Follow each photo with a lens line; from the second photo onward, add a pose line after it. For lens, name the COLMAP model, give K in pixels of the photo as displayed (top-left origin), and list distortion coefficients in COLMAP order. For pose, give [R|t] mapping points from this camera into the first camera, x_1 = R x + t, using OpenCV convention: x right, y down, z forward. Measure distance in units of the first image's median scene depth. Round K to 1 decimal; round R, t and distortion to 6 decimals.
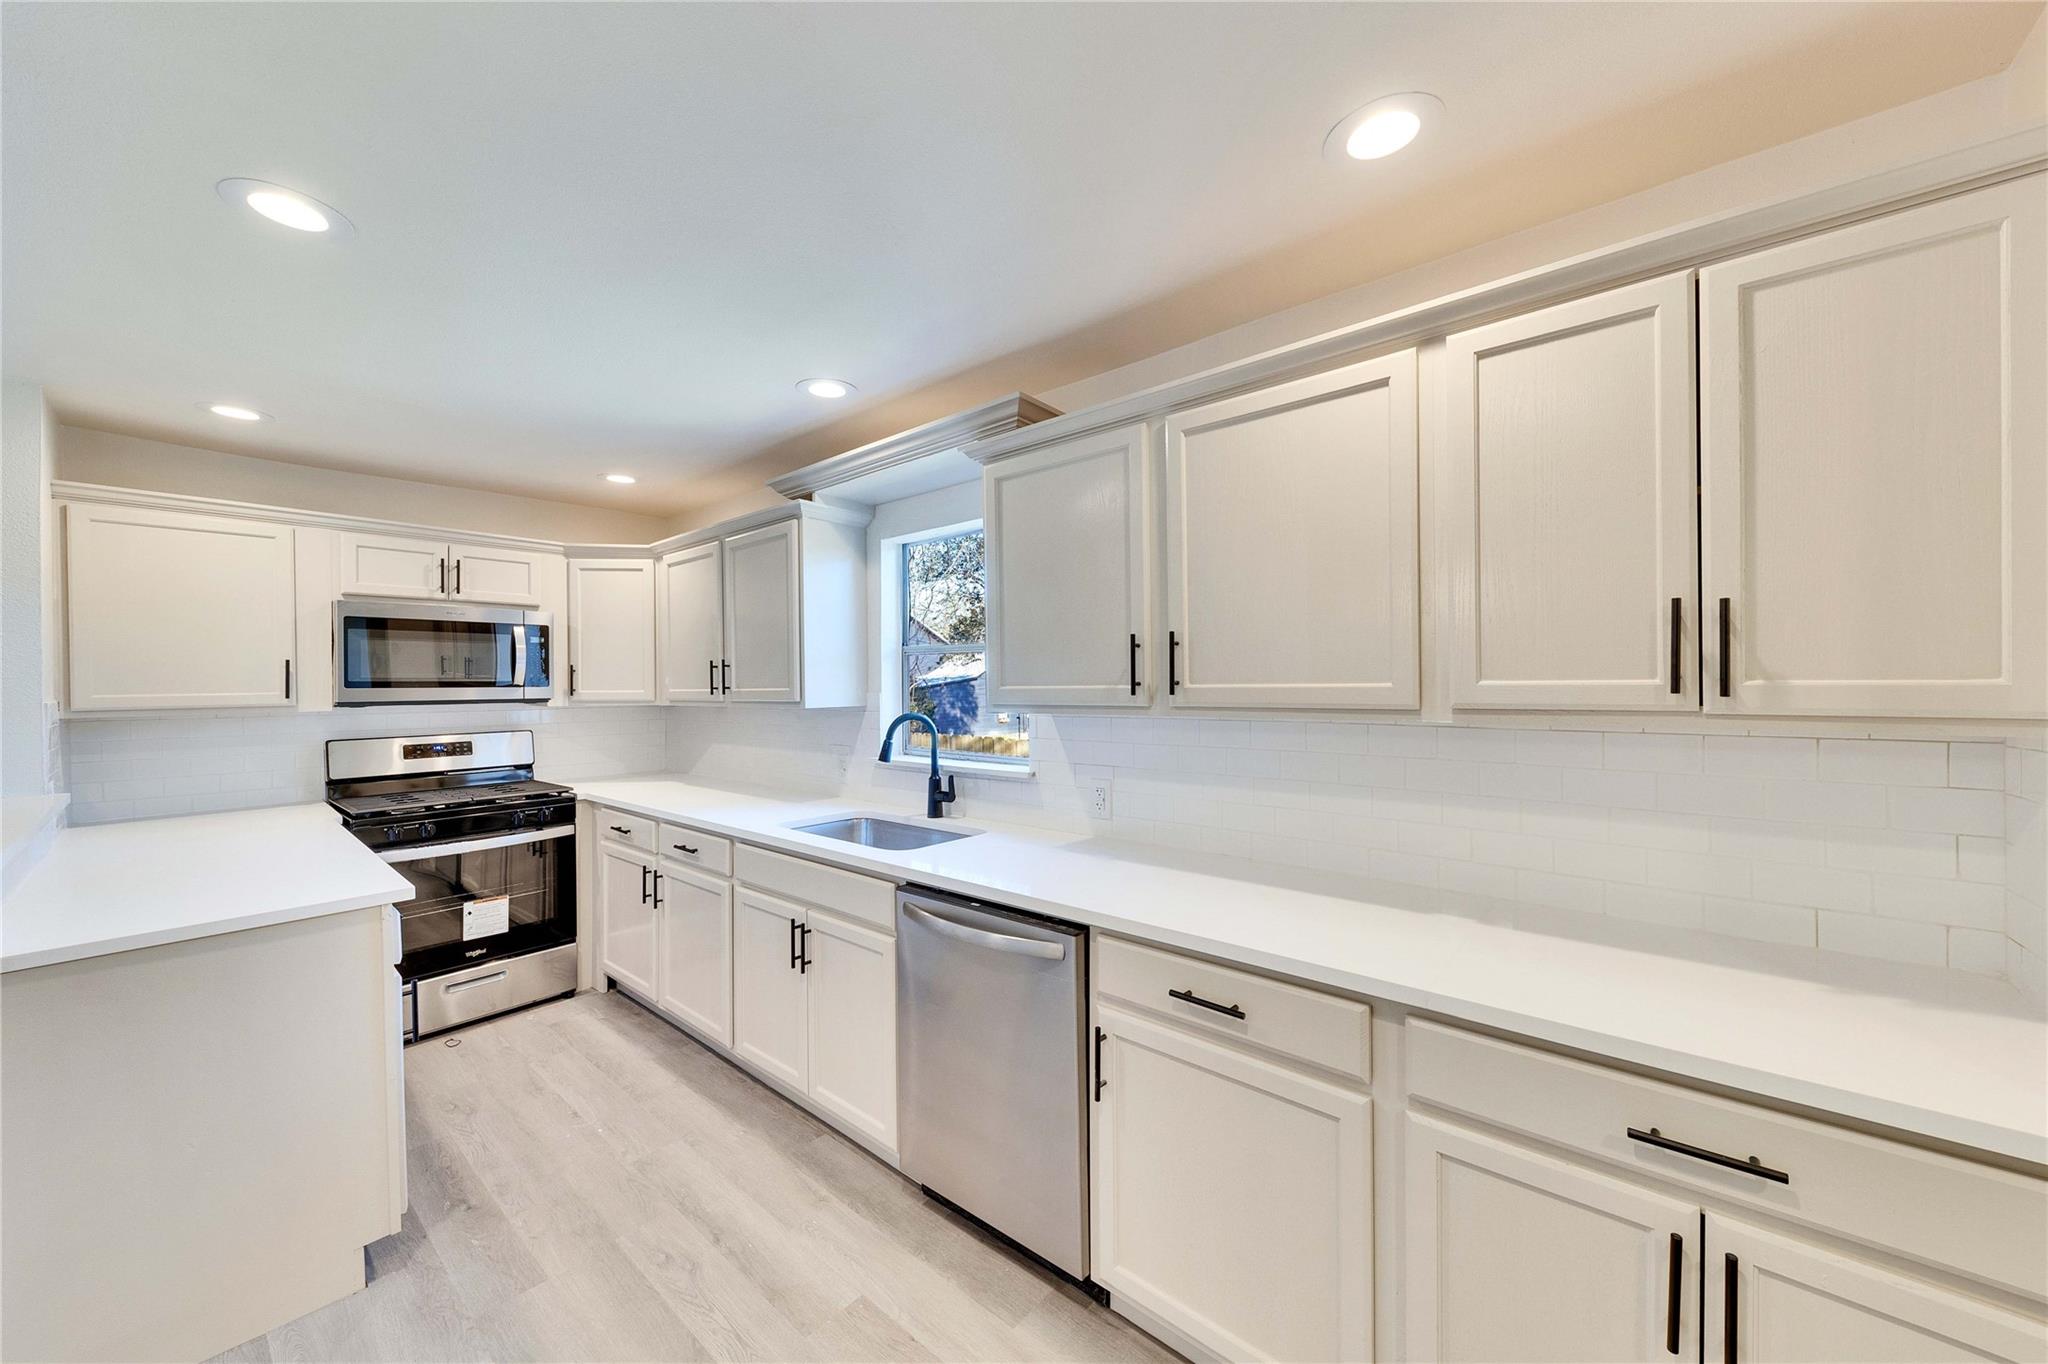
lens RADIAL K [[749.3, 0, 1046.8], [0, 749.3, 682.3], [0, 0, 1]] dist [0.003667, -0.001153]
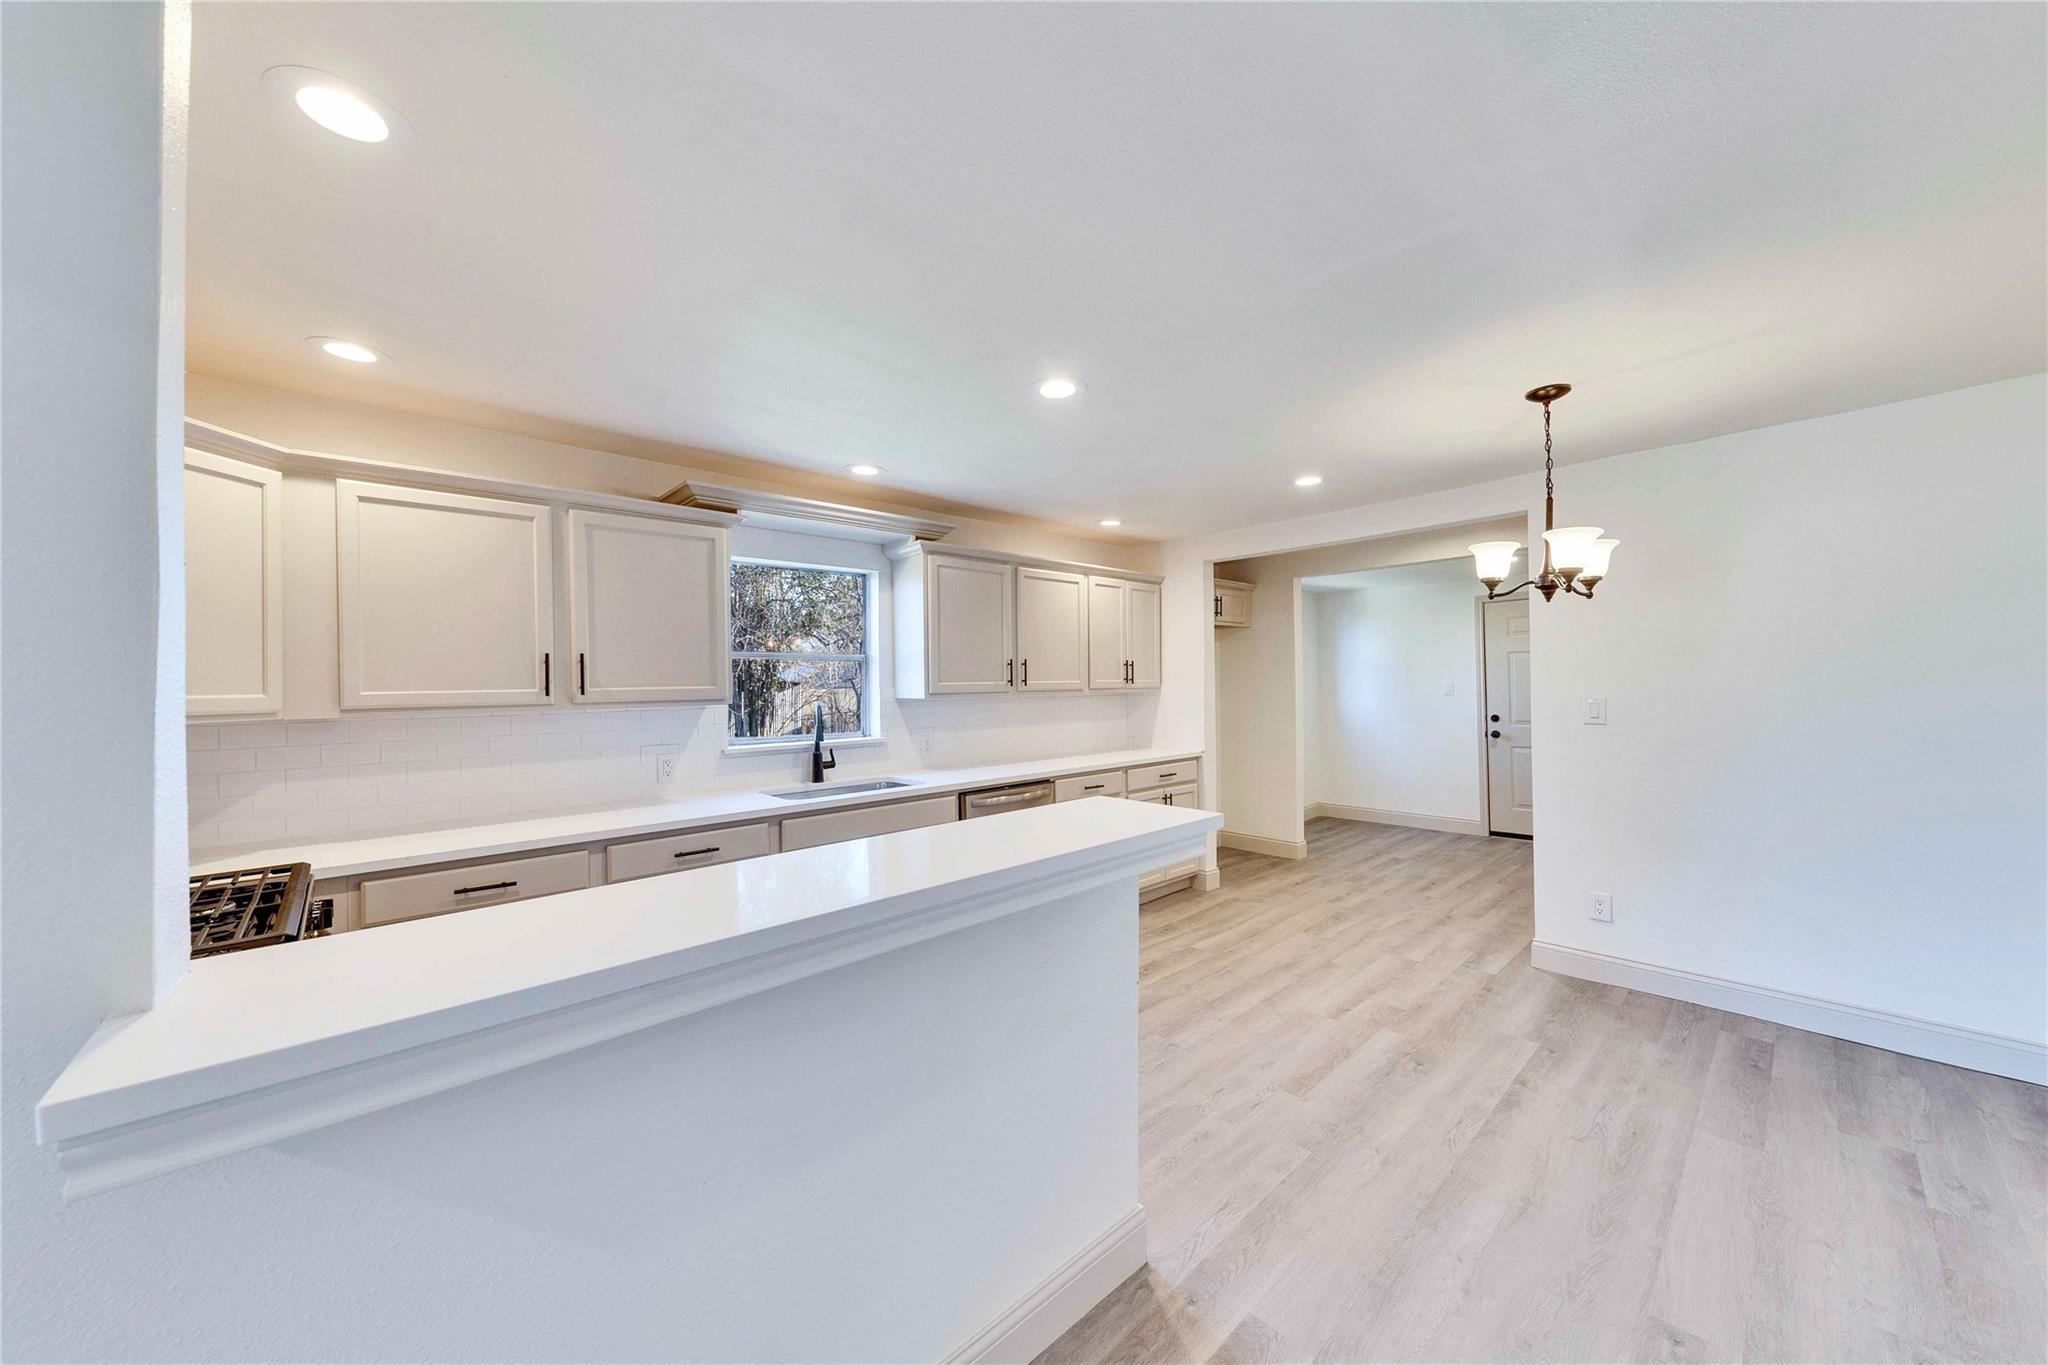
lens RADIAL K [[712.6, 0, 1029.8], [0, 712.6, 689.4], [0, 0, 1]] dist [0.005328, -0.001903]
pose [[0.120729, -0.002268, 0.992683, -1.600275], [0.010975, 0.999939, 0.000950, 0.020008], [-0.992625, 0.010780, 0.120746, 0.548773]]
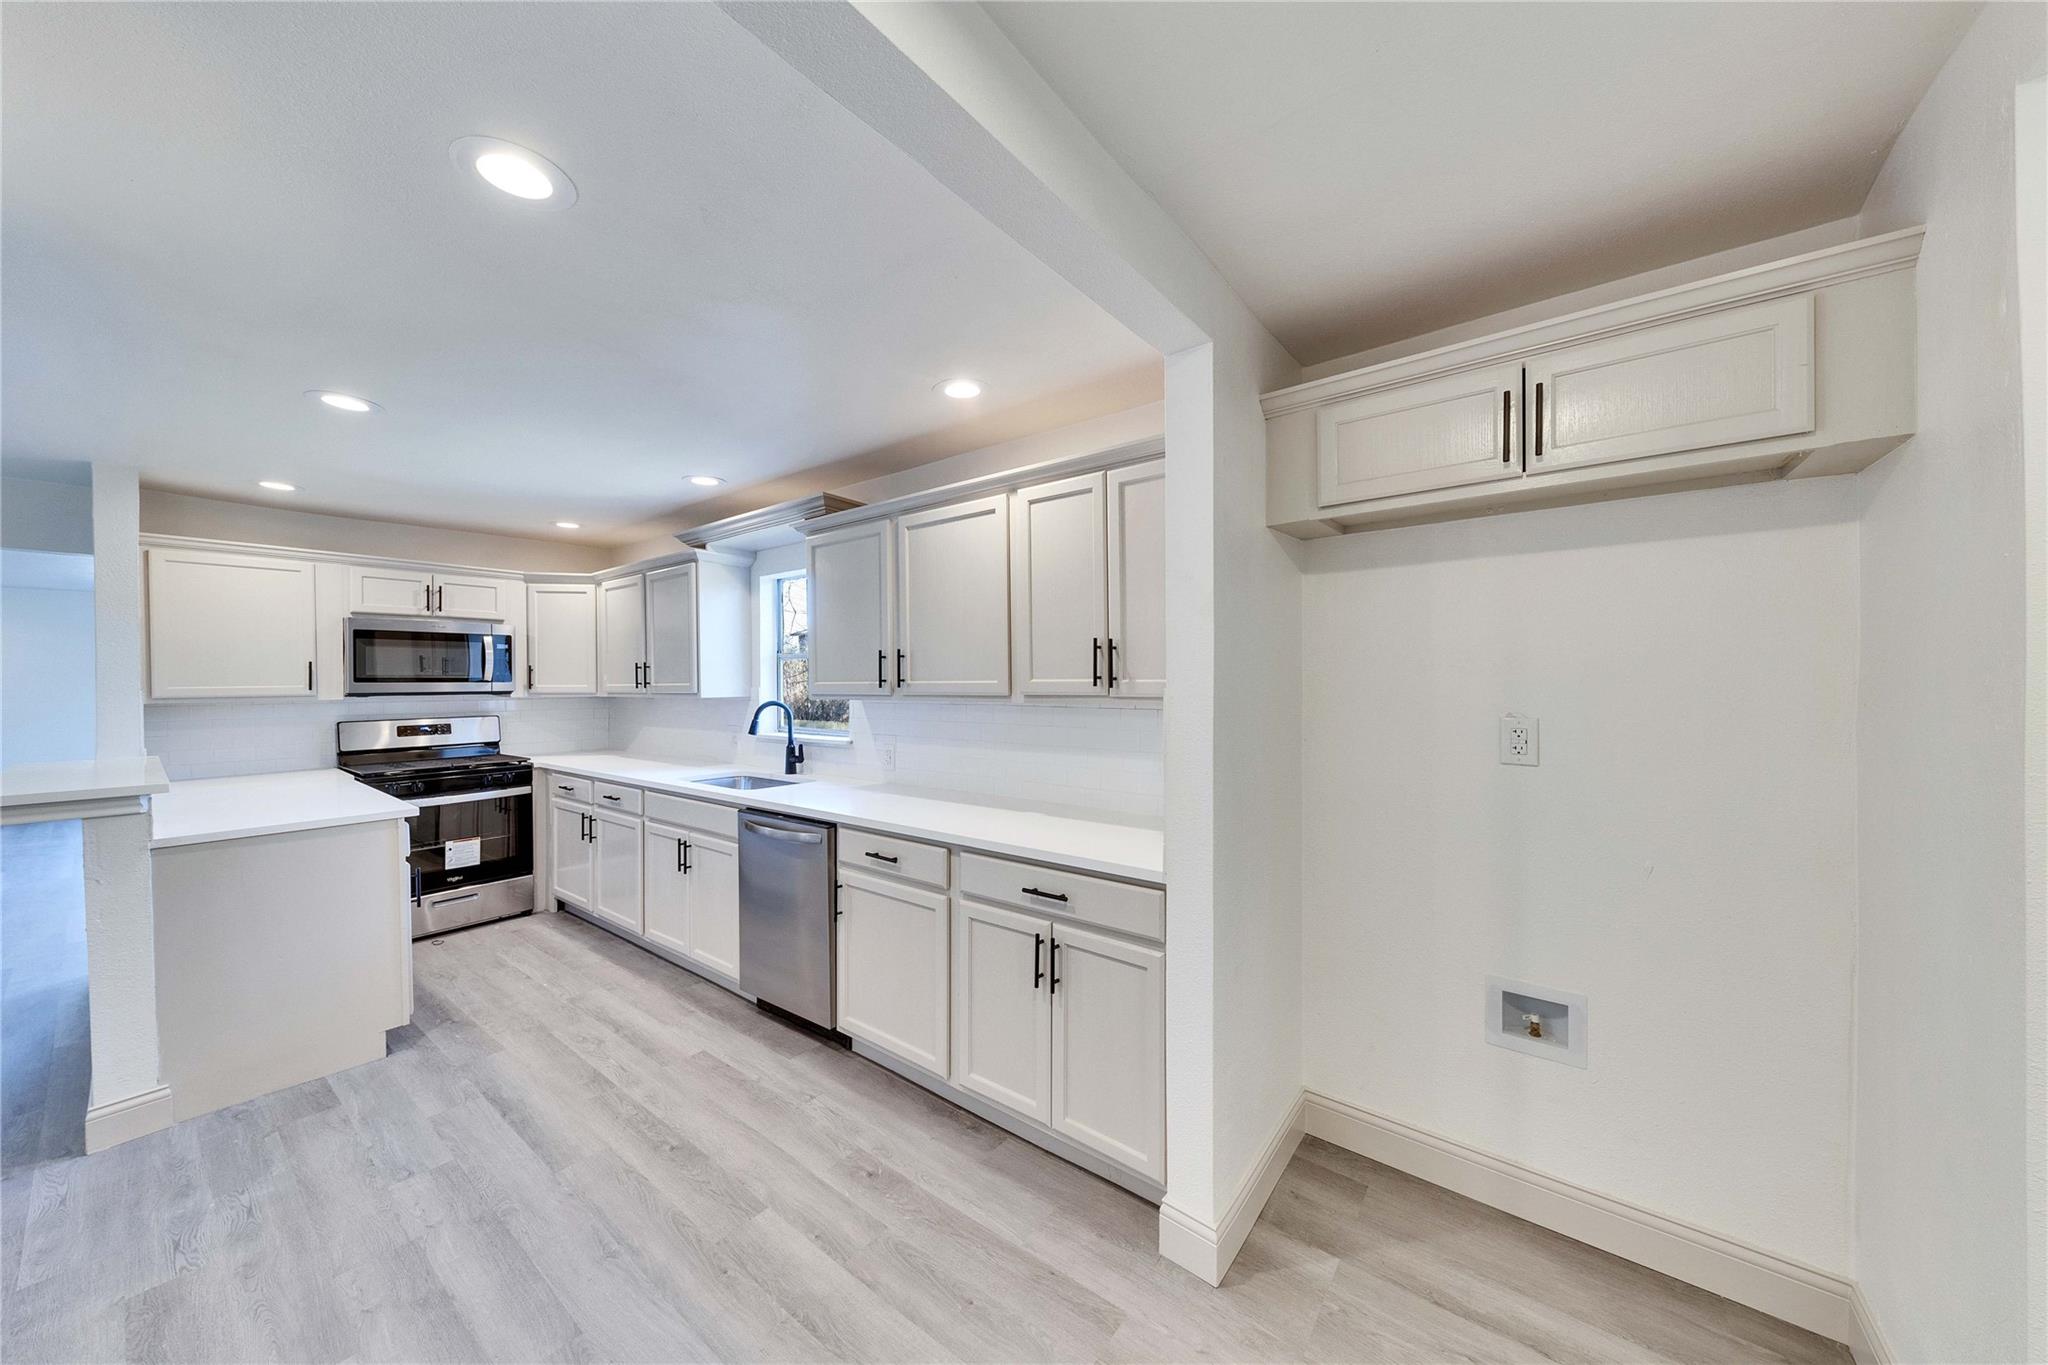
lens RADIAL K [[712.6, 0, 1048.3], [0, 712.6, 682.0], [0, 0, 1]] dist [0.005328, -0.001903]
pose [[0.998727, 0.001771, 0.050416, 0.317649], [-0.001983, 0.999989, 0.004160, -0.001791], [-0.050408, -0.004255, 0.998720, -0.444457]]
